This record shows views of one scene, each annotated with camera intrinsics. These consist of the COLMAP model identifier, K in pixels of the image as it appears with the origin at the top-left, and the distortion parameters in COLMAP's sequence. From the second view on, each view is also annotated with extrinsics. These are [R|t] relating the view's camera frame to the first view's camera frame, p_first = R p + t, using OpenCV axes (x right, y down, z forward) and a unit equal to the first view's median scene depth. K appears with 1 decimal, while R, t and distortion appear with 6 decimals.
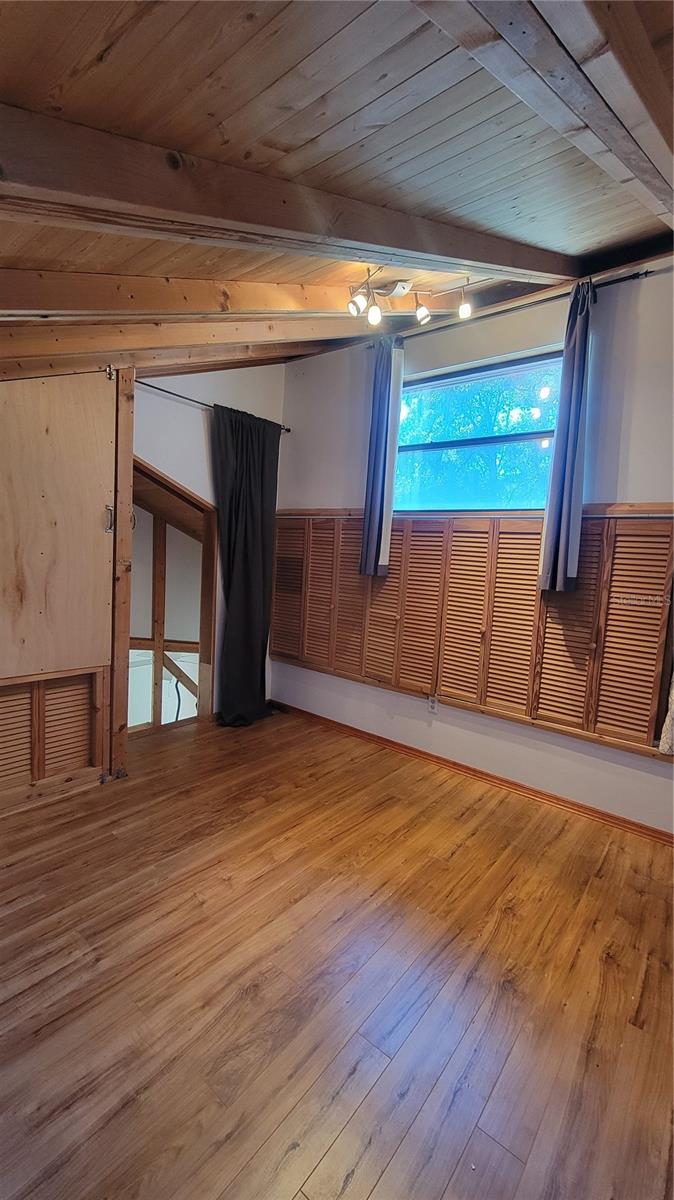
lens RADIAL K [[486.9, 0, 337.7], [0, 486.9, 597.1], [0, 0, 1]] dist [0.002313, -0.001847]
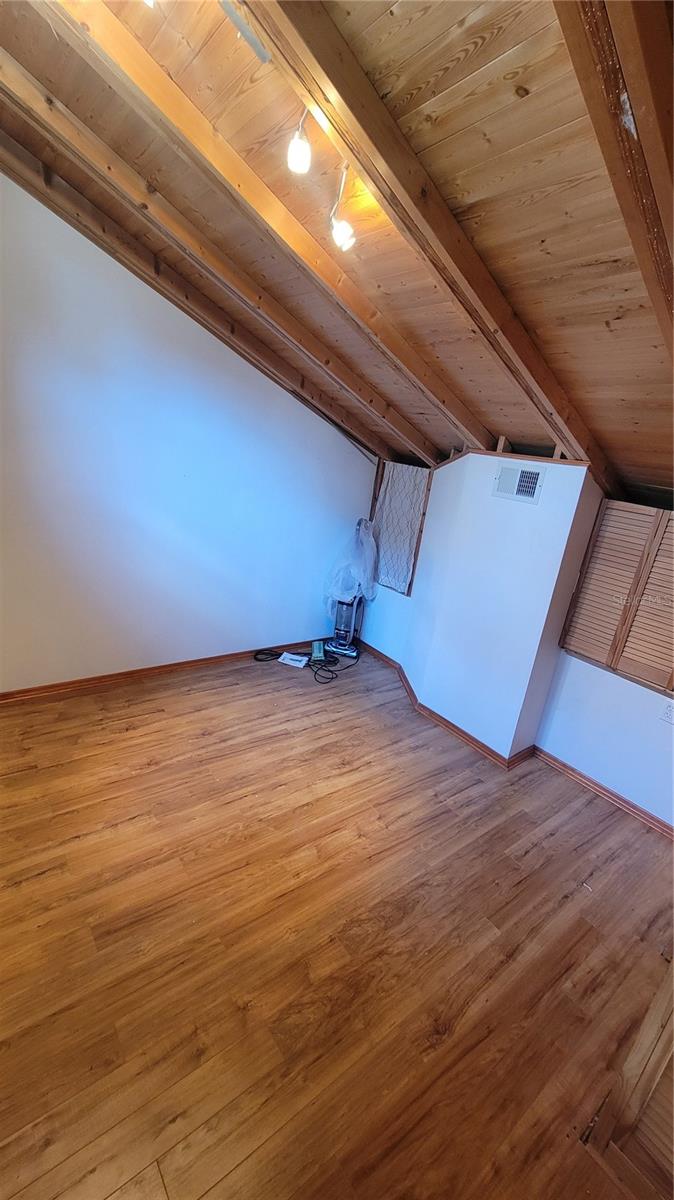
lens RADIAL K [[486.9, 0, 336.9], [0, 486.9, 596.0], [0, 0, 1]] dist [0.002313, -0.001847]
pose [[-0.953884, -0.250938, 0.164729, -0.206083], [-0.171119, 0.905454, 0.388422, -0.327503], [-0.246624, 0.342321, -0.906638, 1.737010]]
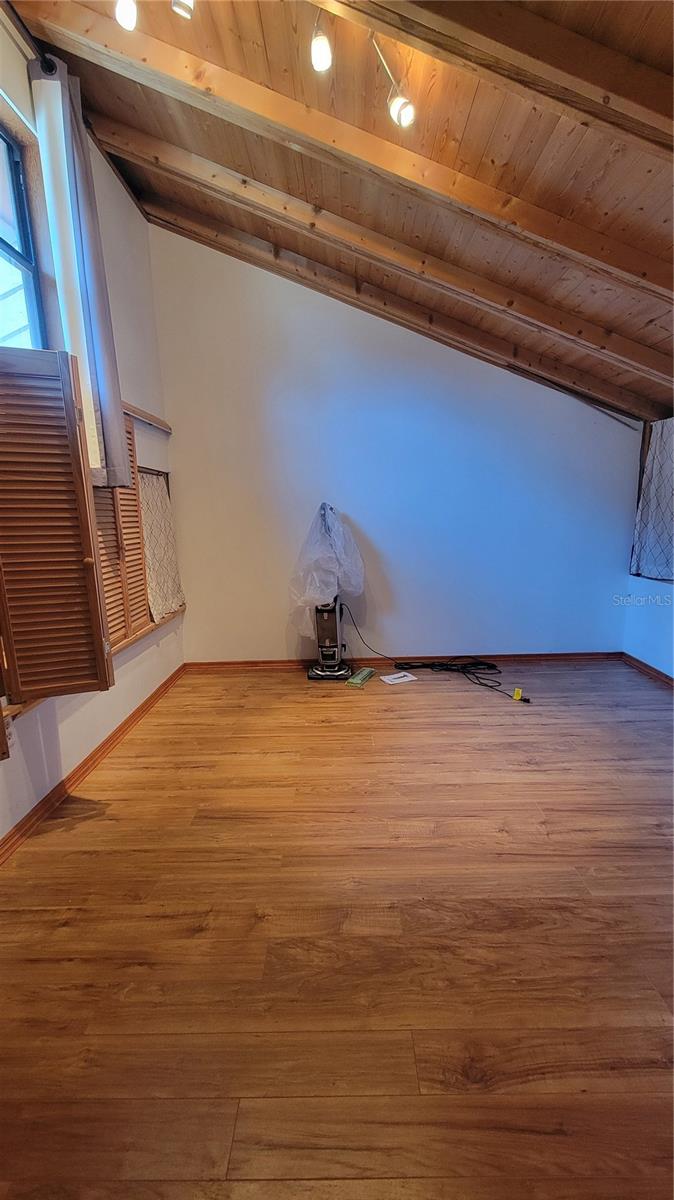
lens RADIAL K [[486.9, 0, 341.1], [0, 486.9, 598.6], [0, 0, 1]] dist [0.002313, -0.001847]
pose [[-0.622189, -0.180567, 0.761758, -0.582180], [0.056813, 0.960057, 0.273975, -0.045609], [-0.780803, 0.213742, -0.587079, 1.530816]]
